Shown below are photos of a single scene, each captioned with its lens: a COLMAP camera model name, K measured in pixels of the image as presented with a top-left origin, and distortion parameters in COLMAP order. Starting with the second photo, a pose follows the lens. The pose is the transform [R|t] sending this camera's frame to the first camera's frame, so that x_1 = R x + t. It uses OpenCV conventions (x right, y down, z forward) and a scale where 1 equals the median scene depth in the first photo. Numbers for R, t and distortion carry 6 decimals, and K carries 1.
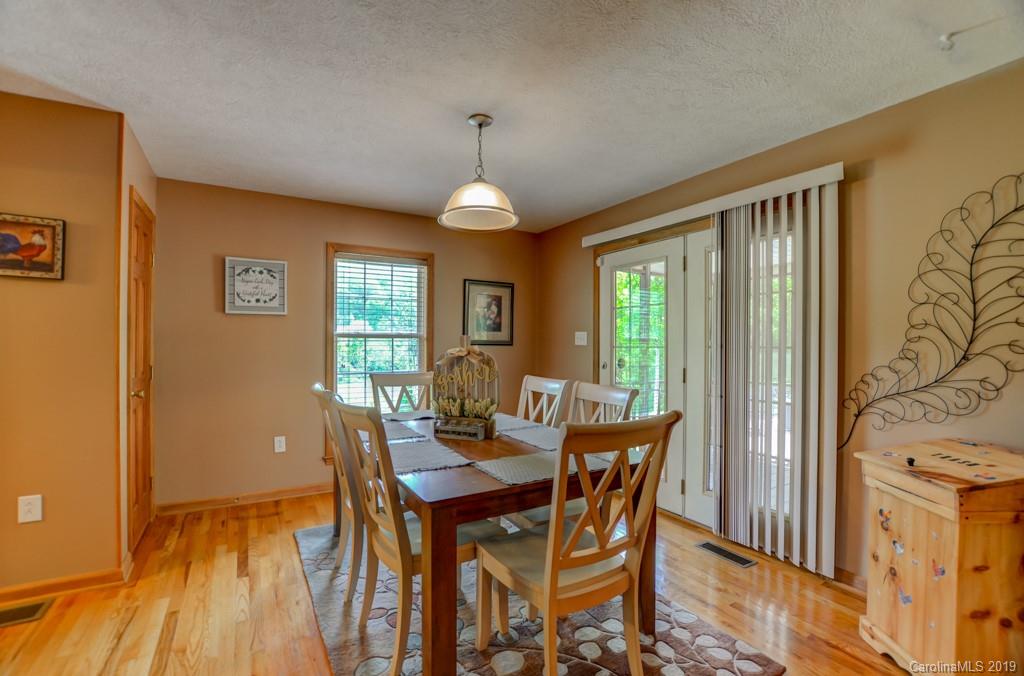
lens RADIAL K [[452.8, 0, 507.8], [0, 452.8, 342.8], [0, 0, 1]] dist [-0.026504, 0.001541]
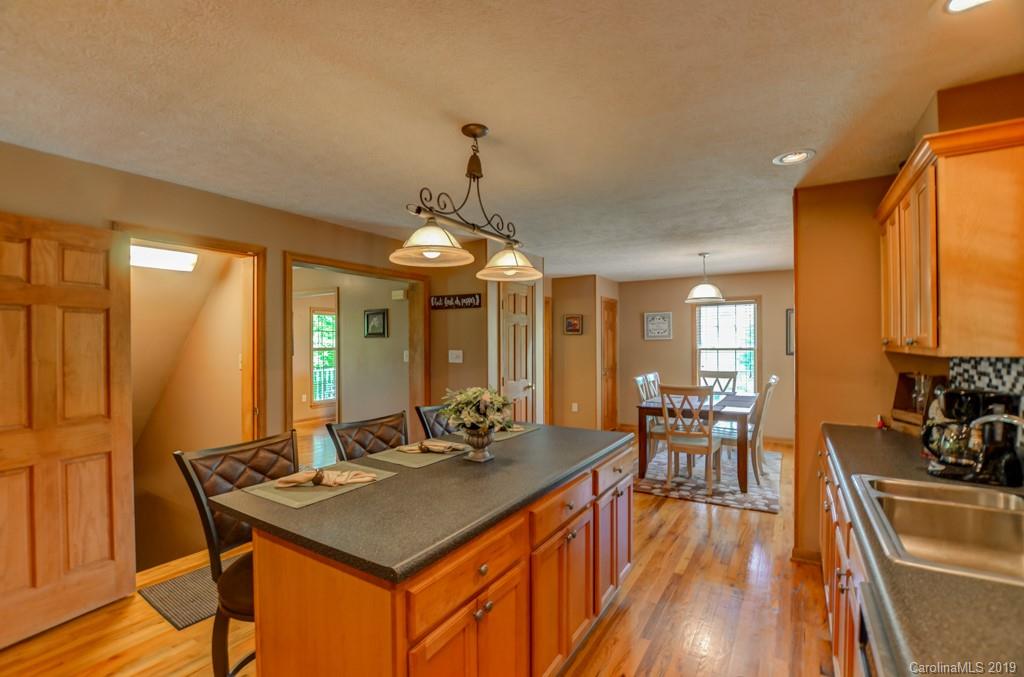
lens RADIAL K [[452.8, 0, 512.2], [0, 452.8, 343.8], [0, 0, 1]] dist [-0.026504, 0.001541]
pose [[0.467476, -0.011853, -0.883926, 1.507287], [0.009178, 0.999921, -0.008554, -0.051963], [0.883958, -0.004114, 0.467548, -0.876243]]
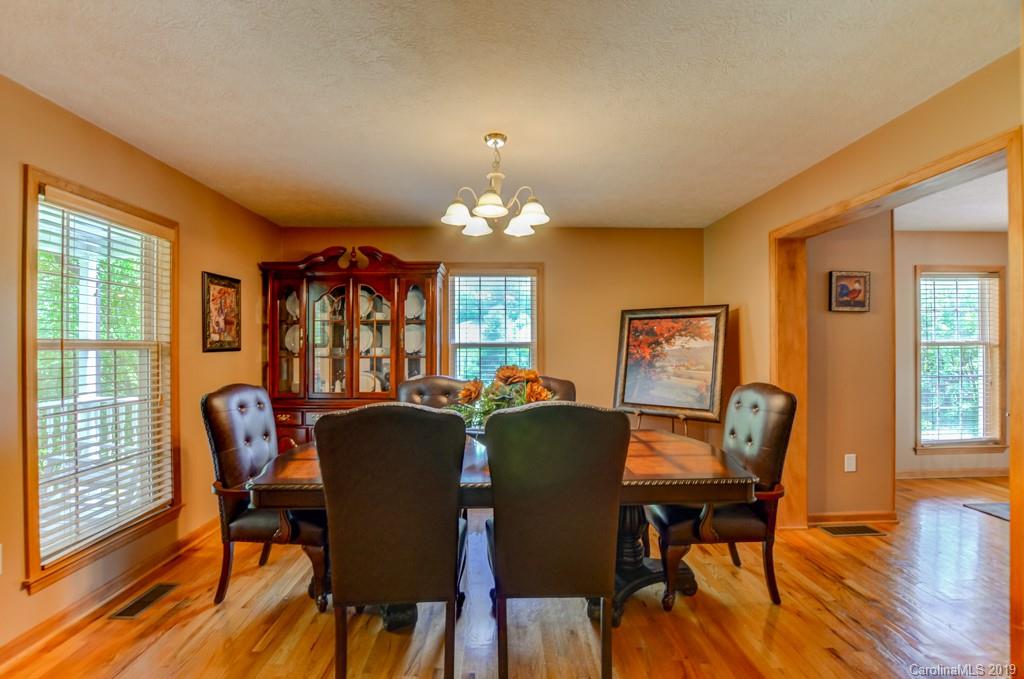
lens RADIAL K [[452.8, 0, 515.0], [0, 452.8, 344.8], [0, 0, 1]] dist [-0.026504, 0.001541]
pose [[0.875316, -0.014500, -0.483334, -1.297342], [0.011439, 0.999891, -0.009281, -0.029003], [0.483416, 0.002595, 0.875387, -0.884990]]
